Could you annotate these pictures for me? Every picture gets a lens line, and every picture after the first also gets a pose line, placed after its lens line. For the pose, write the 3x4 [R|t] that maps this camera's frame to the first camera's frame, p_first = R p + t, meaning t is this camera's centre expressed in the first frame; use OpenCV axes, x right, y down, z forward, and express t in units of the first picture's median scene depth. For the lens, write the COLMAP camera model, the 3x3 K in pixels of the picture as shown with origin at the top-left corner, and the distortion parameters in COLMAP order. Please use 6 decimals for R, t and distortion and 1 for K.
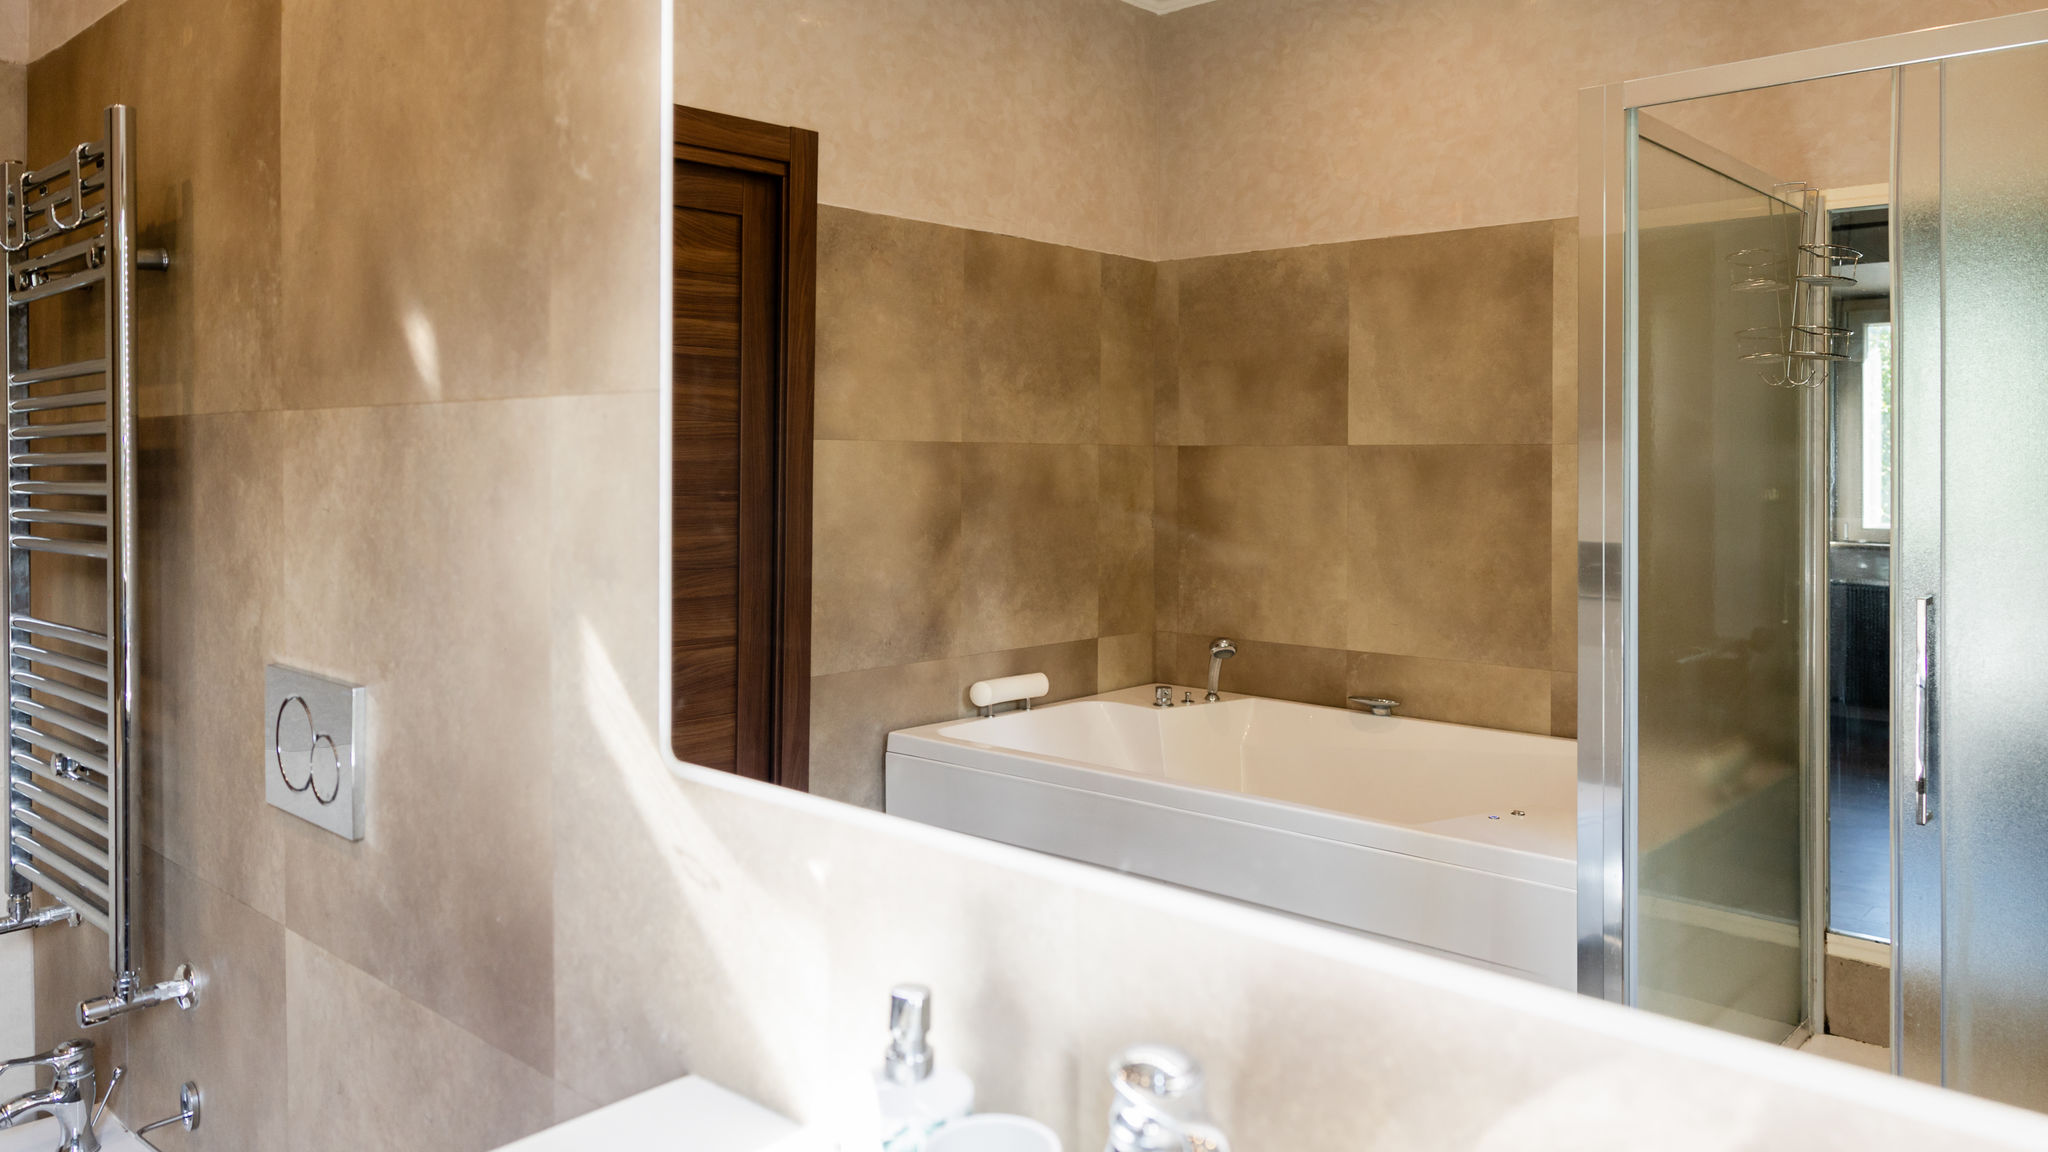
lens RADIAL K [[1457.9, 0, 1020.8], [0, 1457.9, 434.7], [0, 0, 1]] dist [-0.003711, -0.001359]
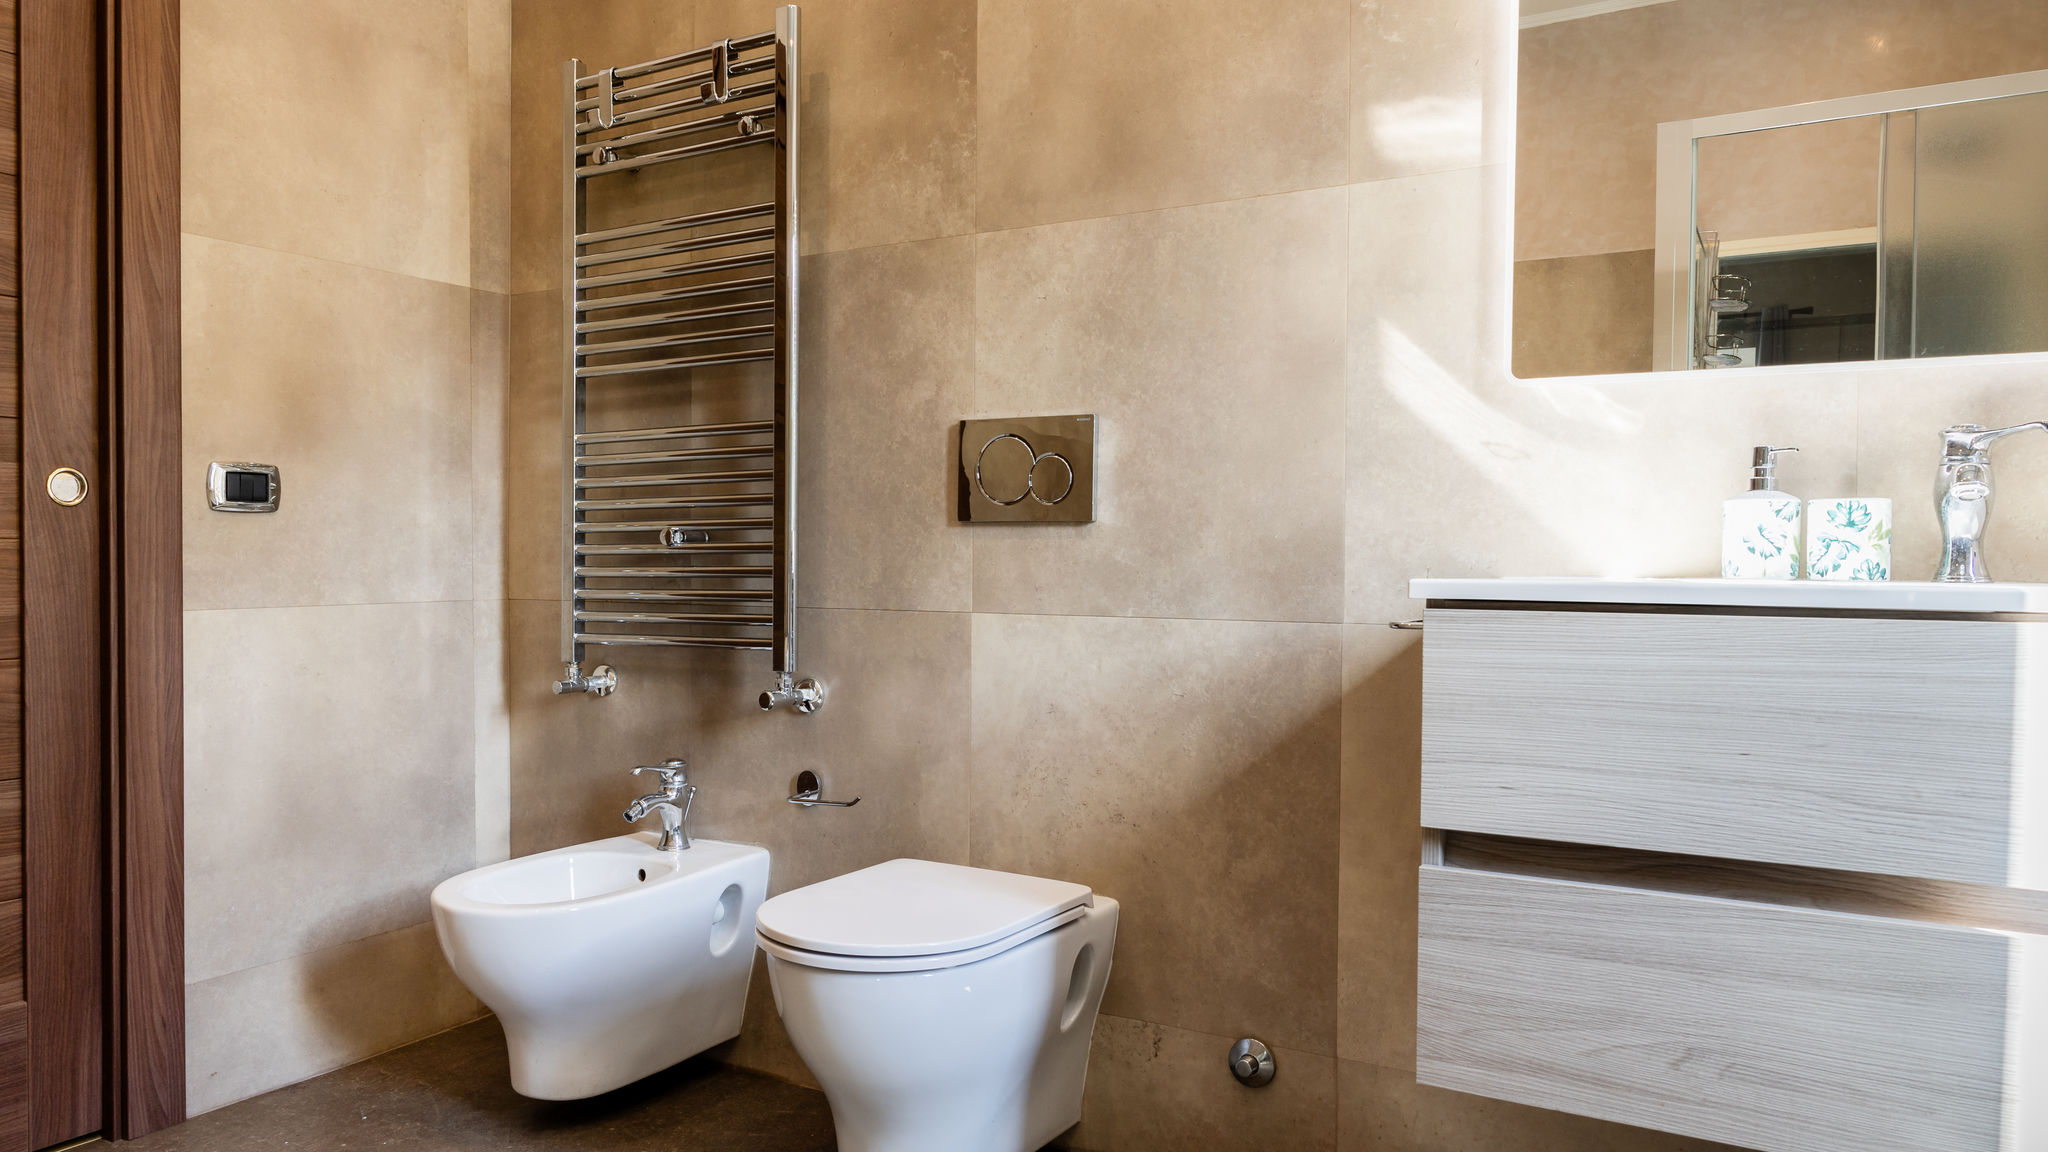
lens RADIAL K [[1416.1, 0, 1024.0], [0, 1416.1, 576.0], [0, 0, 1]] dist [-0.001761, 0.001230]
pose [[0.978522, 0.014592, 0.205627, -0.793205], [-0.018093, 0.999721, 0.015154, 0.307268], [-0.205348, -0.018549, 0.978513, -0.340421]]
